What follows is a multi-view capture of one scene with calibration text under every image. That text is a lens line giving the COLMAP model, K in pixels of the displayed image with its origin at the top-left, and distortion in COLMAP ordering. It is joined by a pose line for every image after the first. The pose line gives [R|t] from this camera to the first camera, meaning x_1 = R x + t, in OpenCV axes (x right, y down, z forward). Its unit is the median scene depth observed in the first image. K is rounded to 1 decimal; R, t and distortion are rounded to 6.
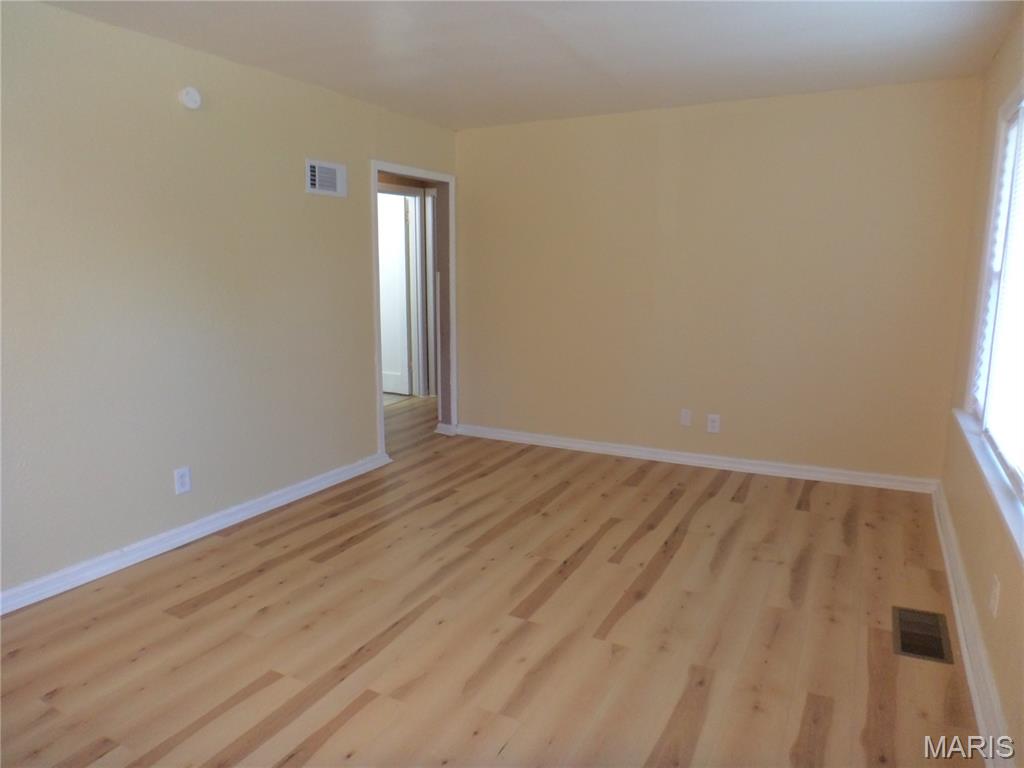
lens RADIAL K [[683.8, 0, 512.0], [0, 683.8, 384.0], [0, 0, 1]] dist [-0.036574, 0.000340]
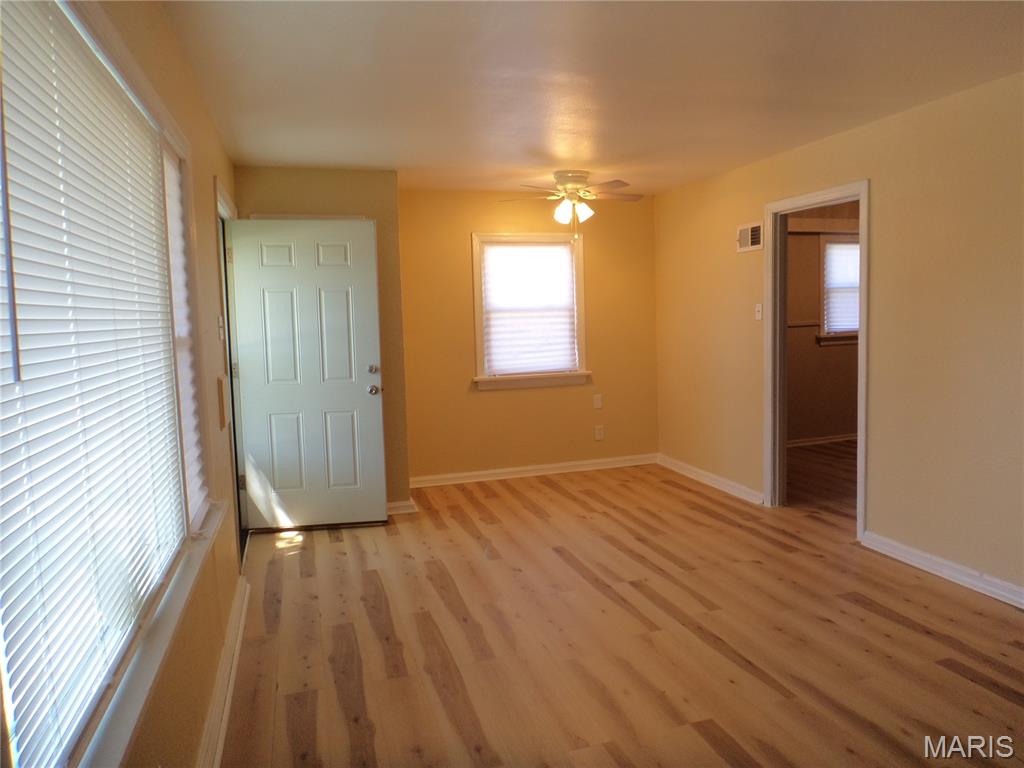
lens RADIAL K [[683.8, 0, 512.0], [0, 683.8, 384.0], [0, 0, 1]] dist [-0.036574, 0.000340]
pose [[-0.711299, 0.092207, -0.696816, 0.596202], [-0.080799, 0.974060, 0.211372, -0.189036], [0.698230, 0.206650, -0.685398, 1.083186]]
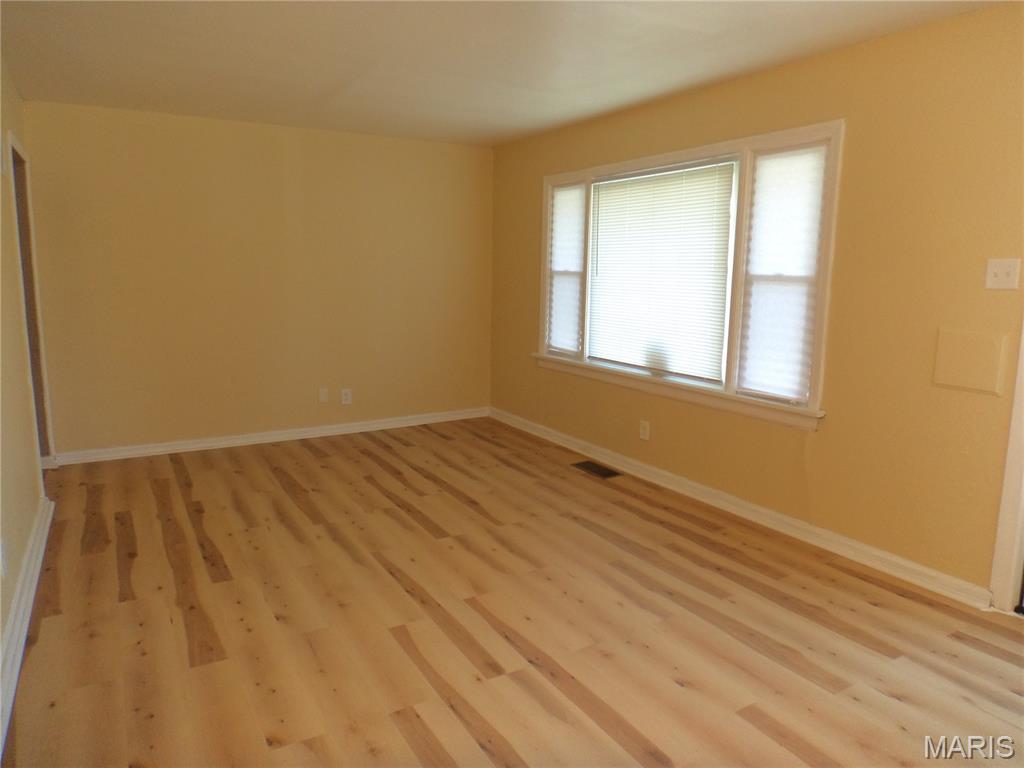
lens RADIAL K [[683.8, 0, 512.0], [0, 683.8, 384.0], [0, 0, 1]] dist [-0.036574, 0.000340]
pose [[0.528995, -0.139237, 0.837124, -0.798272], [0.135942, 0.987613, 0.078363, -0.027887], [-0.837666, 0.072346, 0.541371, 0.129408]]
